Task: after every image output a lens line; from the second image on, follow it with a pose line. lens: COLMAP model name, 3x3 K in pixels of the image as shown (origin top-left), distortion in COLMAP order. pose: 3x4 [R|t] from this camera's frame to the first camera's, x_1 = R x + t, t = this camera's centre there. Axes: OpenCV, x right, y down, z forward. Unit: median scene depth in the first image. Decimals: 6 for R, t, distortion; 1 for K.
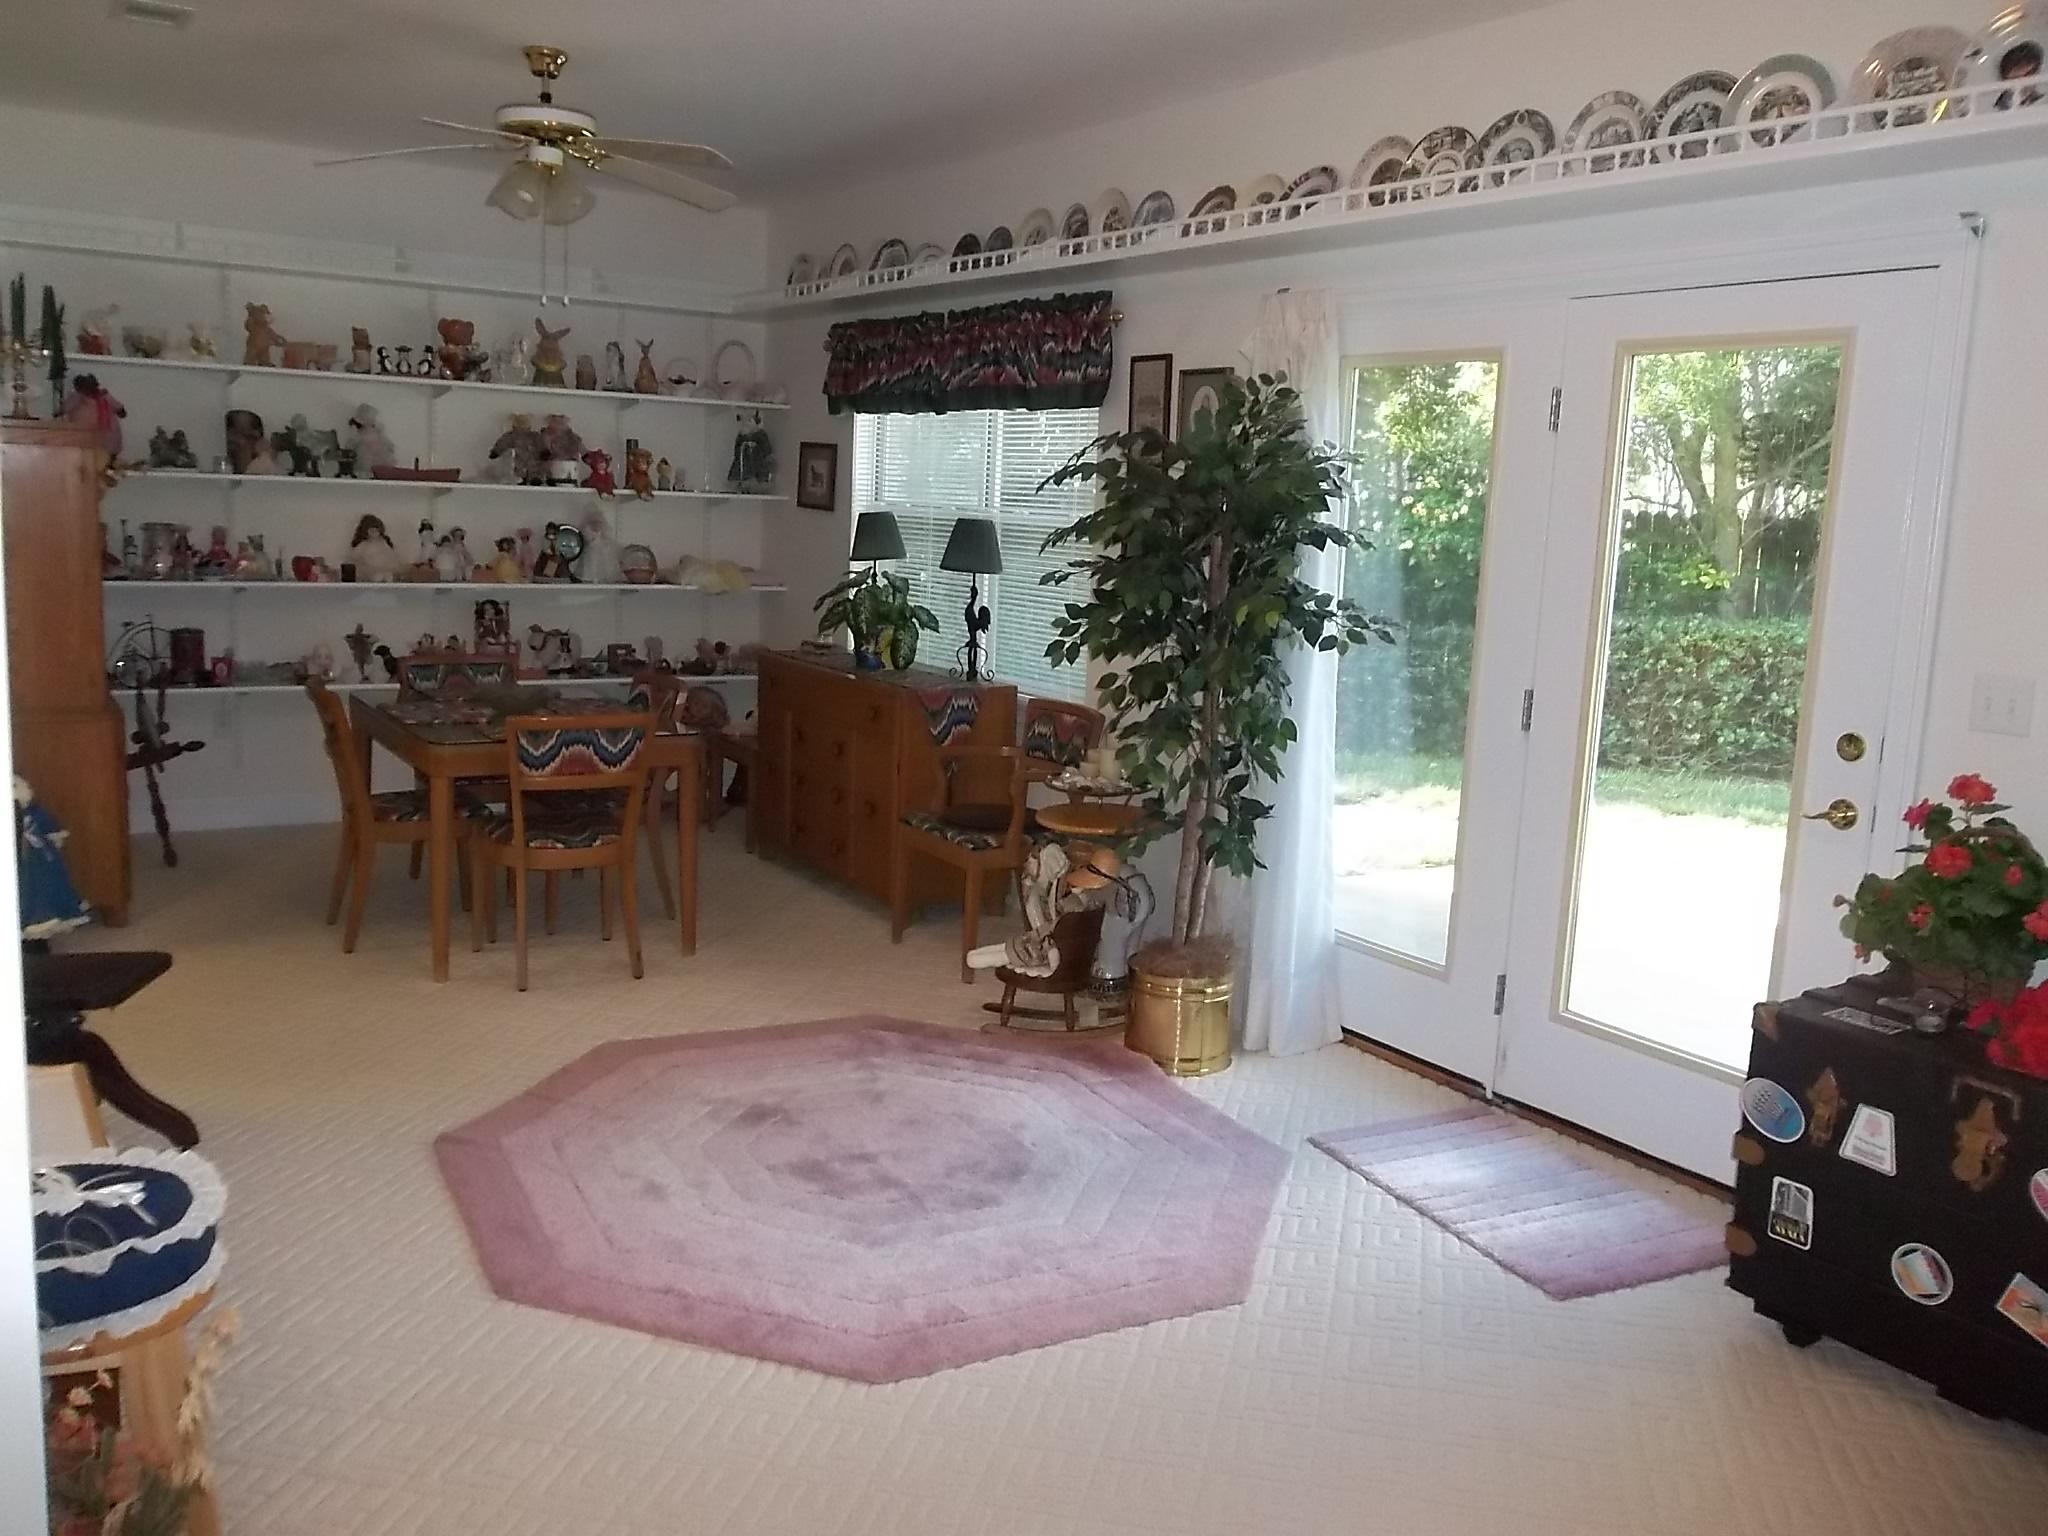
lens RADIAL K [[1643.0, 0, 1039.6], [0, 1643.0, 773.8], [0, 0, 1]] dist [-0.029650, 0.011703]
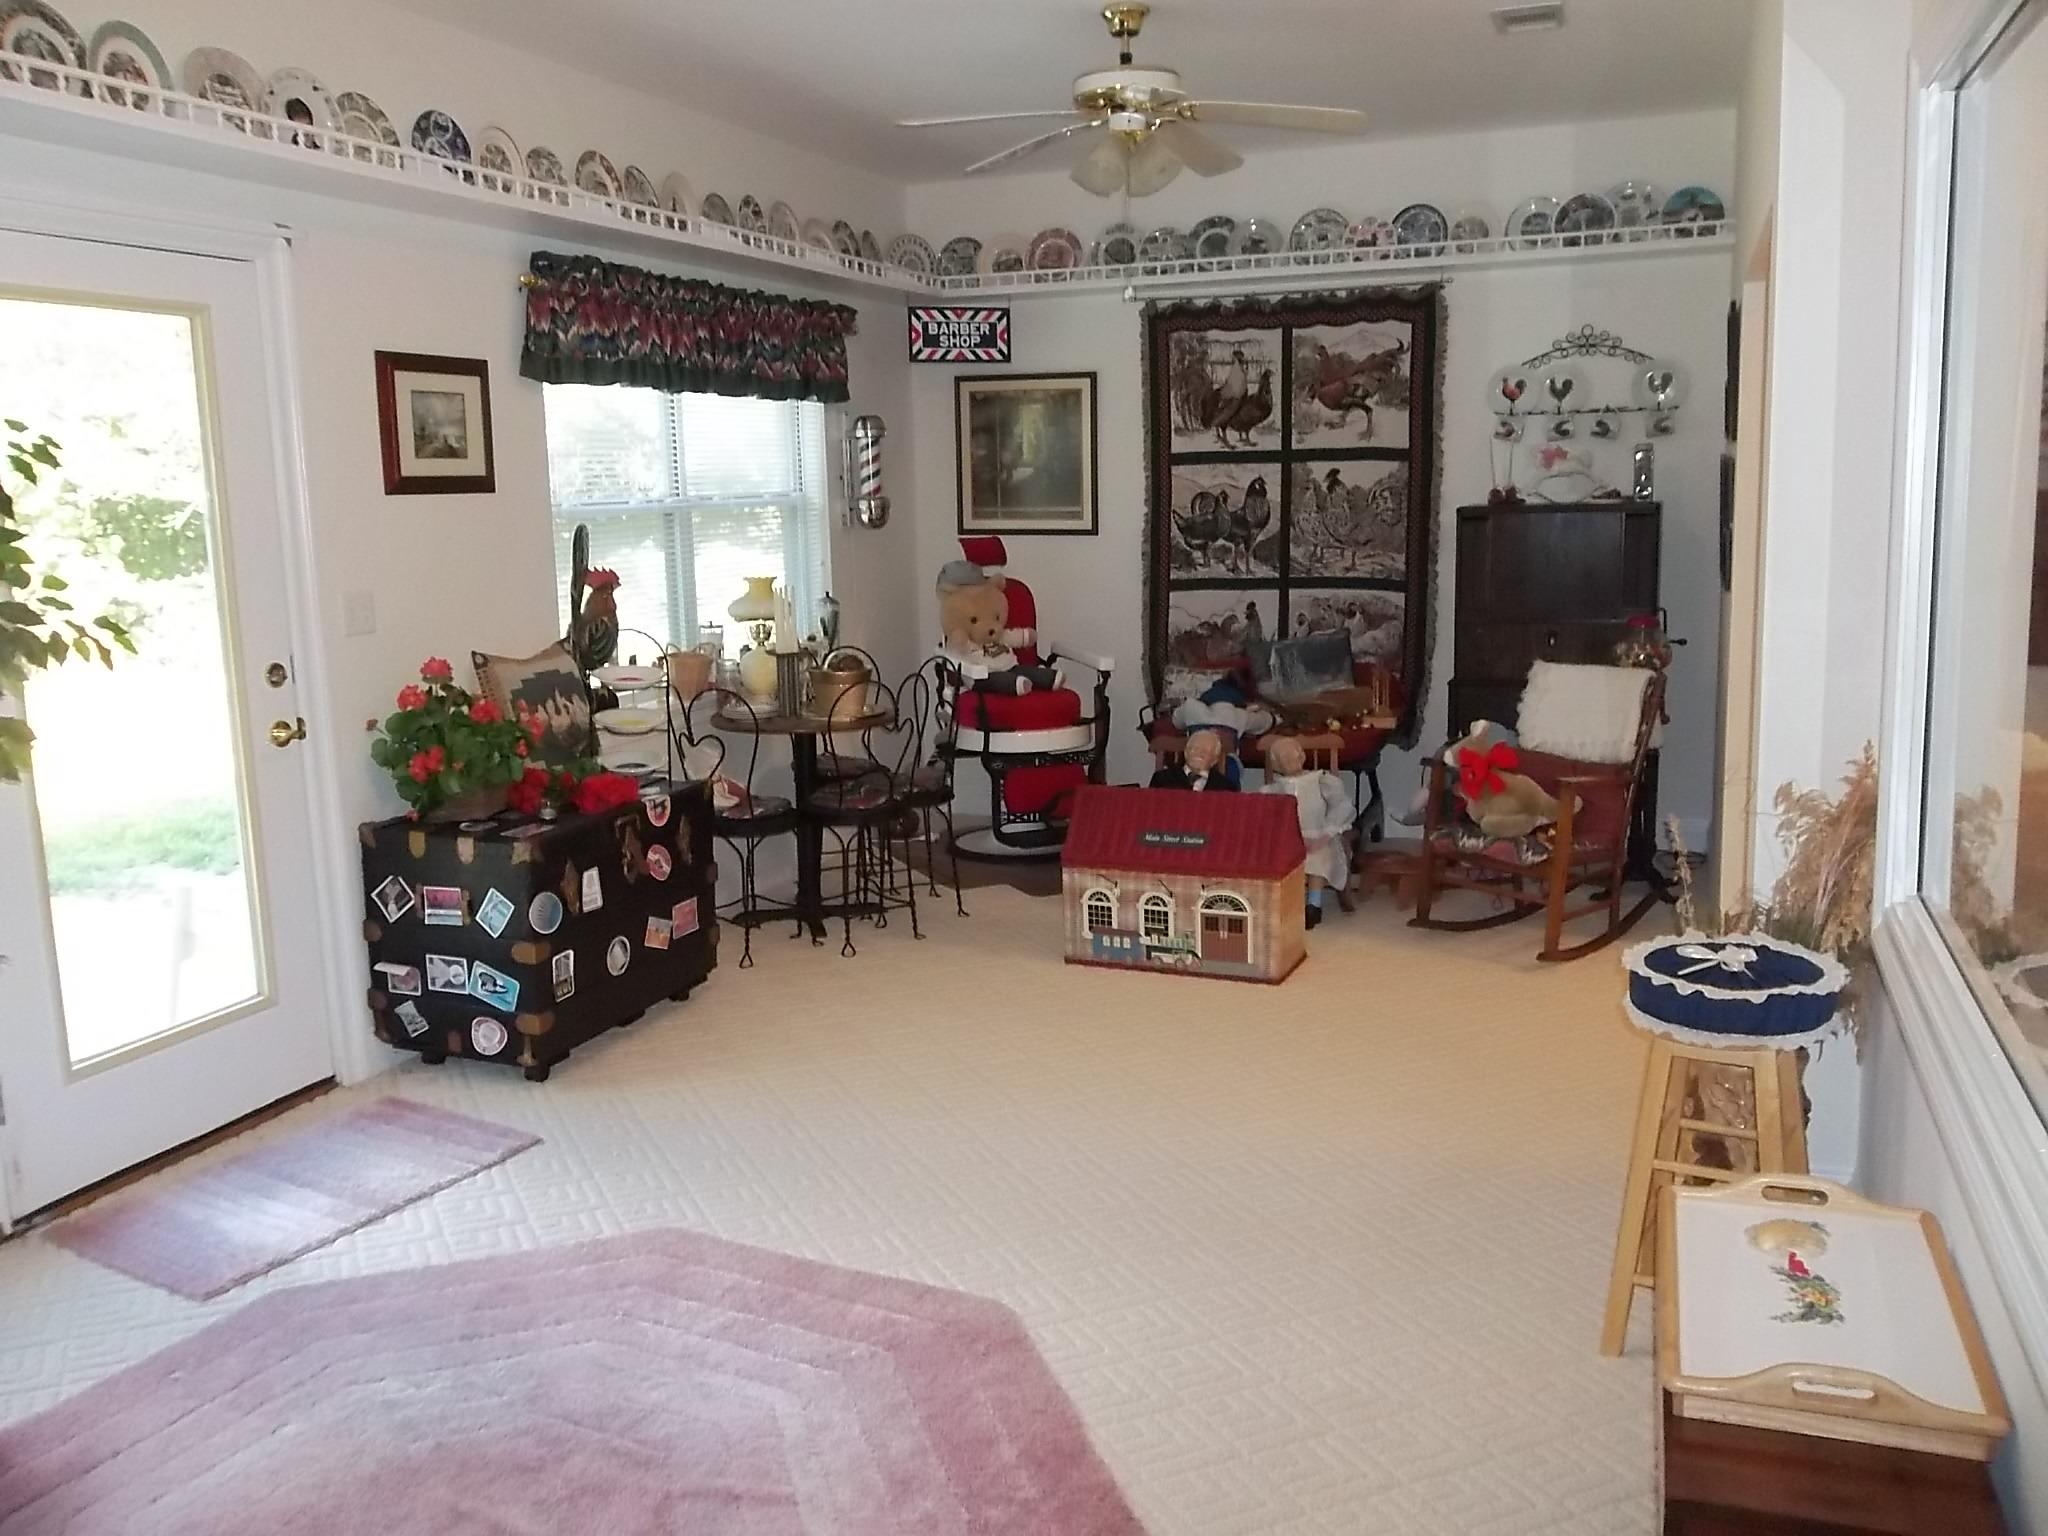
lens RADIAL K [[1689.9, 0, 1092.8], [0, 1689.9, 741.0], [0, 0, 1]] dist [0.040697, -0.000259]
pose [[-0.593271, -0.163100, 0.788307, -0.719929], [0.124846, 0.948770, 0.290257, -0.223563], [-0.795263, 0.270618, -0.542515, 1.085030]]
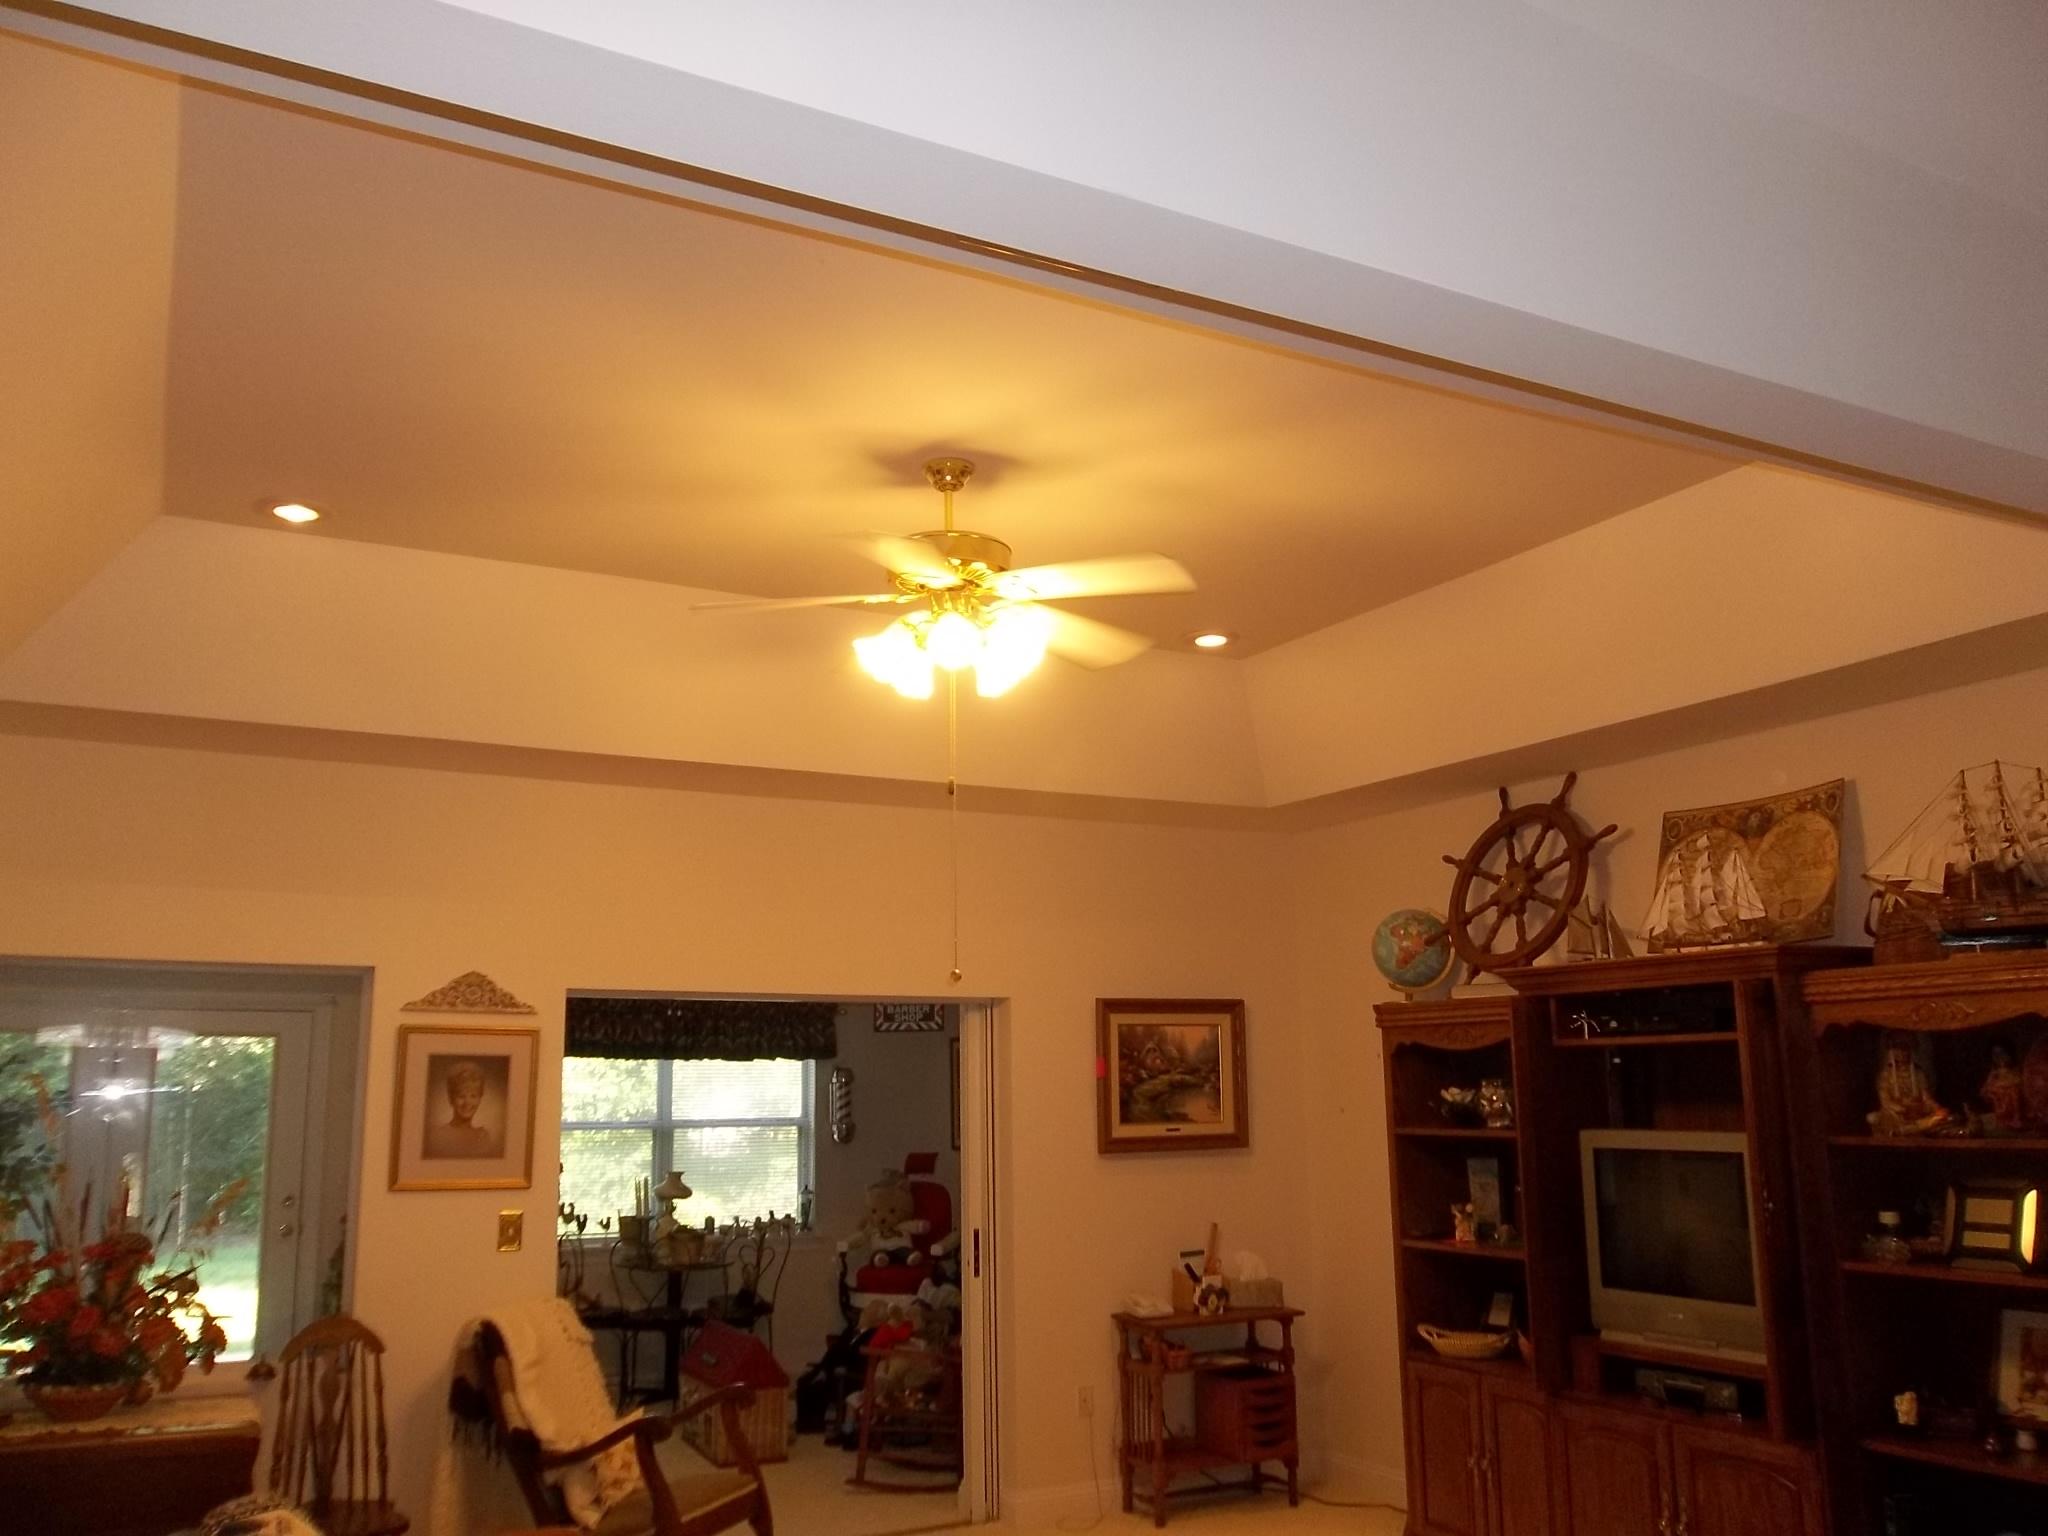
lens RADIAL K [[1643.0, 0, 1022.2], [0, 1643.0, 792.9], [0, 0, 1]] dist [-0.029650, 0.011703]
pose [[0.093342, 0.129377, 0.987192, -1.717226], [0.177509, 0.973473, -0.144363, -0.059626], [-0.979682, 0.188711, 0.067900, -0.325870]]
